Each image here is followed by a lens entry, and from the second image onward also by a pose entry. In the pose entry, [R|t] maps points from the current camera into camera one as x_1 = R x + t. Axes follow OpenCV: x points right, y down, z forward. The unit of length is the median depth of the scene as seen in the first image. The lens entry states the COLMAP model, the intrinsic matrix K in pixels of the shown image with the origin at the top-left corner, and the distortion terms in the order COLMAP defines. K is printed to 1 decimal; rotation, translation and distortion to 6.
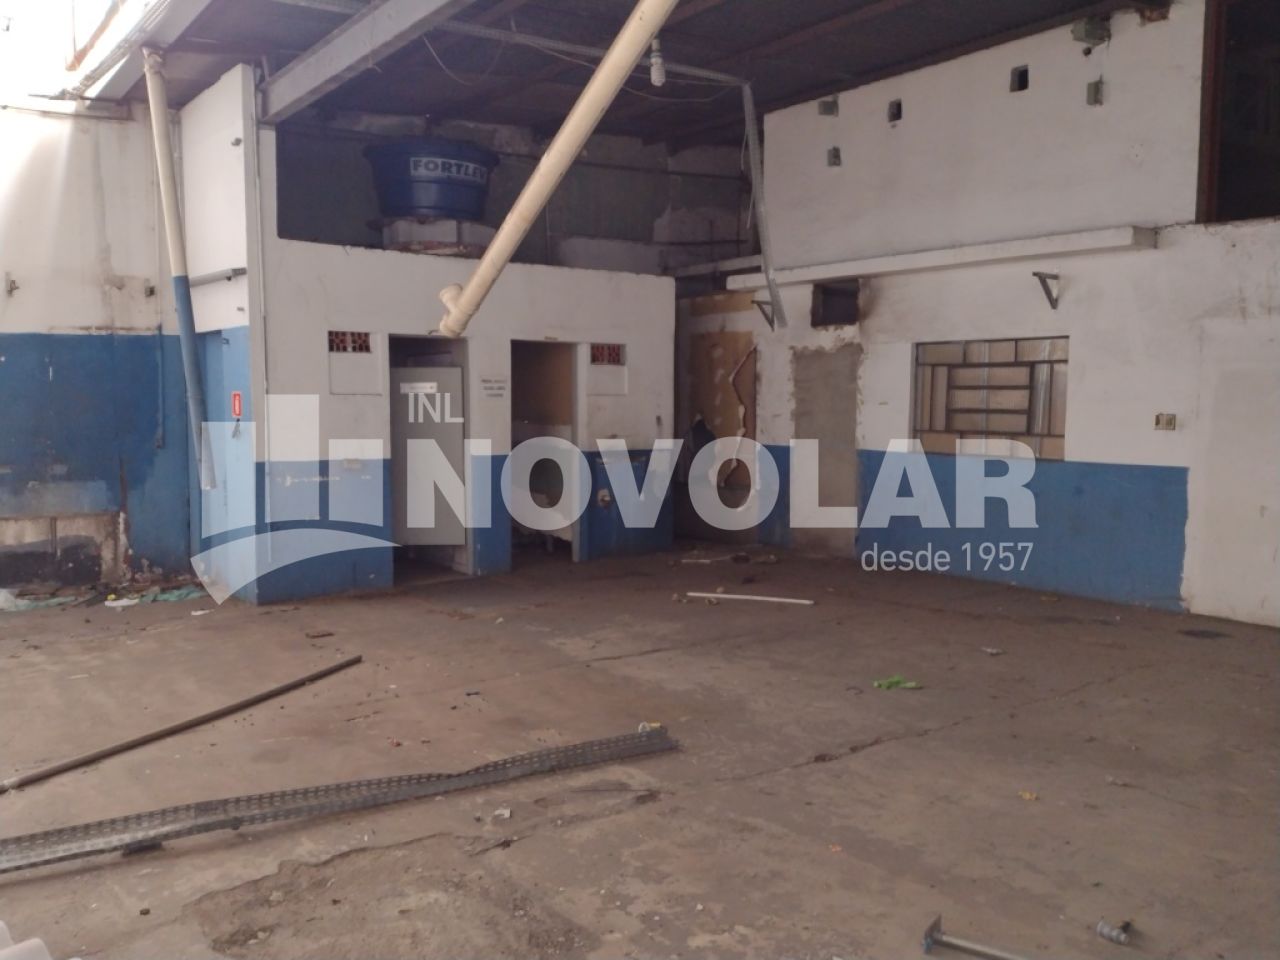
lens RADIAL K [[1070.8, 0, 640.0], [0, 1070.8, 480.0], [0, 0, 1]] dist [0.123127, -0.211451]
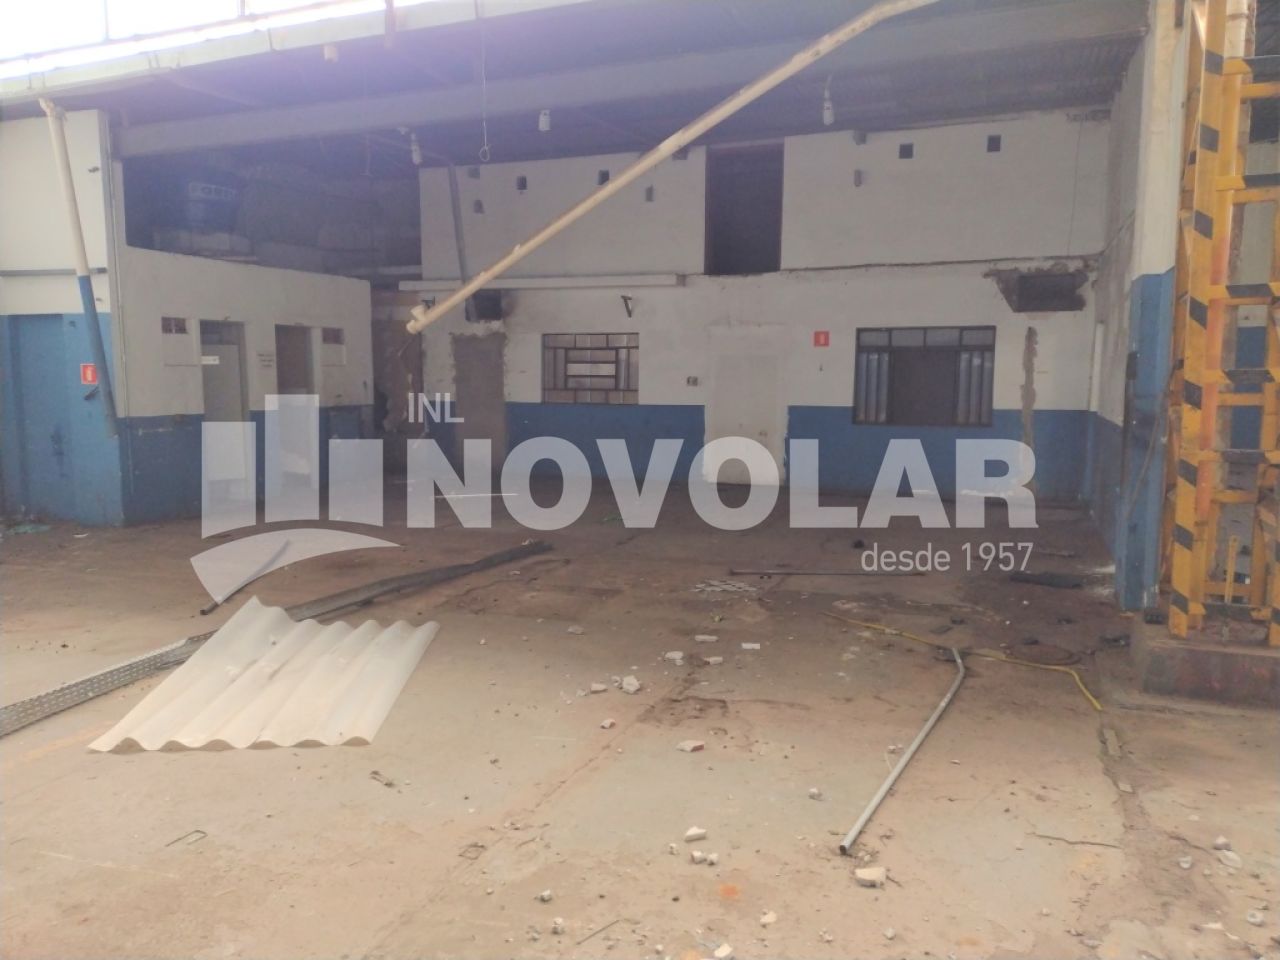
lens RADIAL K [[1002.5, 0, 643.7], [0, 1002.5, 509.8], [0, 0, 1]] dist [0.096518, -0.130912]
pose [[0.839636, -0.078983, 0.537377, -0.458906], [0.045133, 0.996094, 0.075887, 0.027320], [-0.541272, -0.039464, 0.839921, -0.354799]]
